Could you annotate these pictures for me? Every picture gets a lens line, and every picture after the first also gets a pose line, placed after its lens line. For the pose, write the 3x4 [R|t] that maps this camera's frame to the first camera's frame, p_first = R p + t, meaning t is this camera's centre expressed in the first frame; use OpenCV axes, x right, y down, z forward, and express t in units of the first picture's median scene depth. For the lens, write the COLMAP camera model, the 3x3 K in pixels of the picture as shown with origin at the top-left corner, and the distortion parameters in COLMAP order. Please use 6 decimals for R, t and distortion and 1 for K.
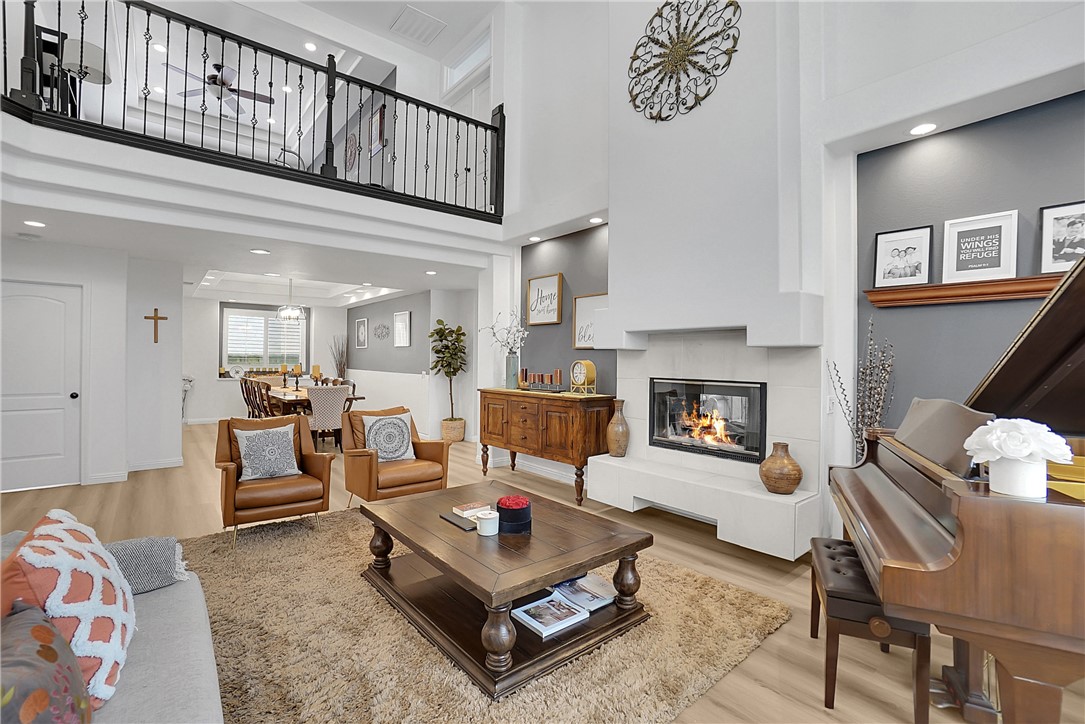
lens RADIAL K [[503.4, 0, 534.8], [0, 503.4, 363.3], [0, 0, 1]] dist [-0.036685, 0.000929]
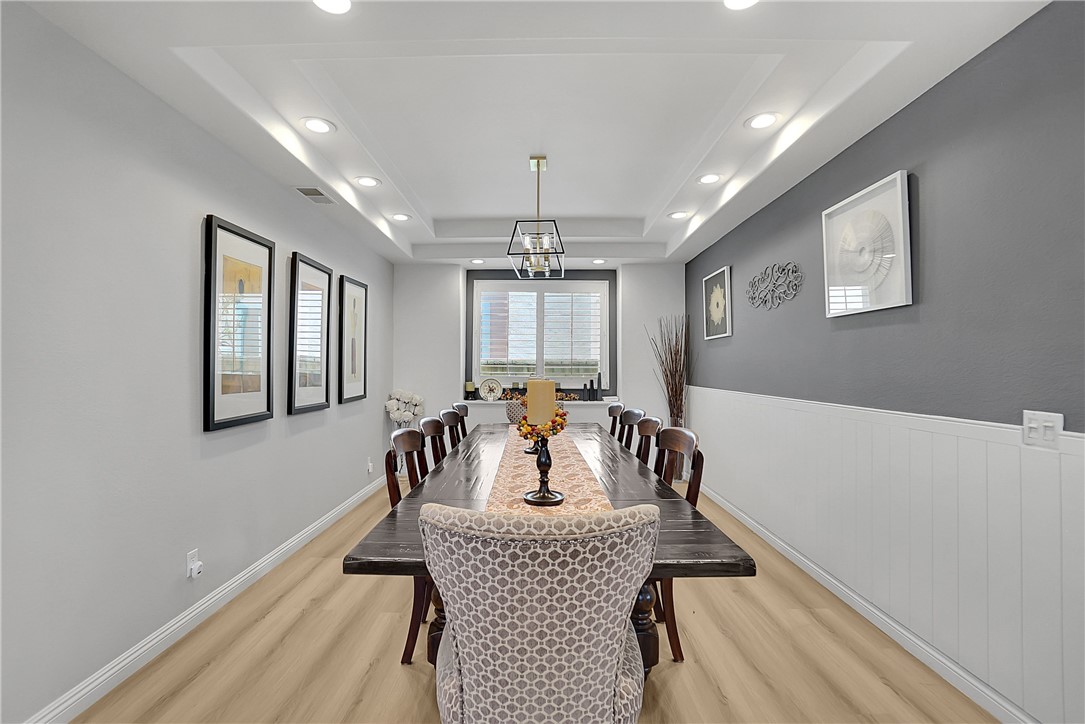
lens RADIAL K [[503.4, 0, 506.7], [0, 503.4, 357.8], [0, 0, 1]] dist [-0.036685, 0.000929]
pose [[0.751740, -0.023367, -0.659045, -0.207082], [0.002336, 0.999460, -0.032772, -0.000080], [0.659455, 0.023096, 0.751389, 0.581662]]
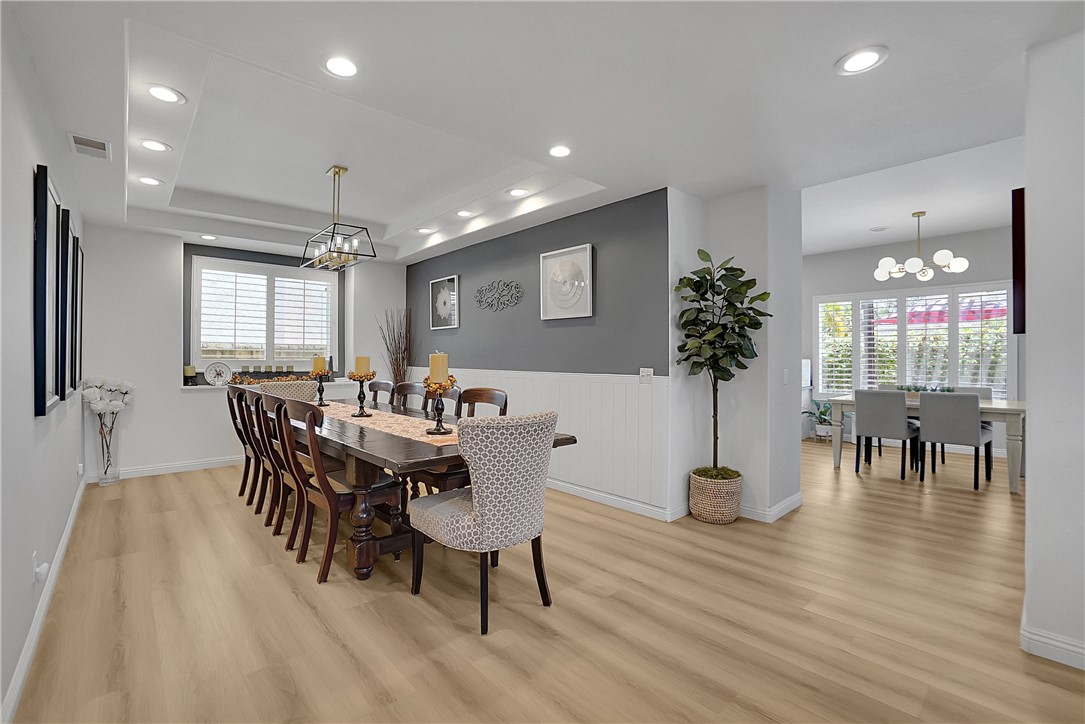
lens RADIAL K [[503.4, 0, 545.4], [0, 503.4, 357.8], [0, 0, 1]] dist [-0.036685, 0.000929]
pose [[0.998433, -0.010425, 0.054978, -0.276101], [0.010742, 0.999927, -0.005468, 0.006649], [-0.054917, 0.006050, 0.998473, 0.446273]]
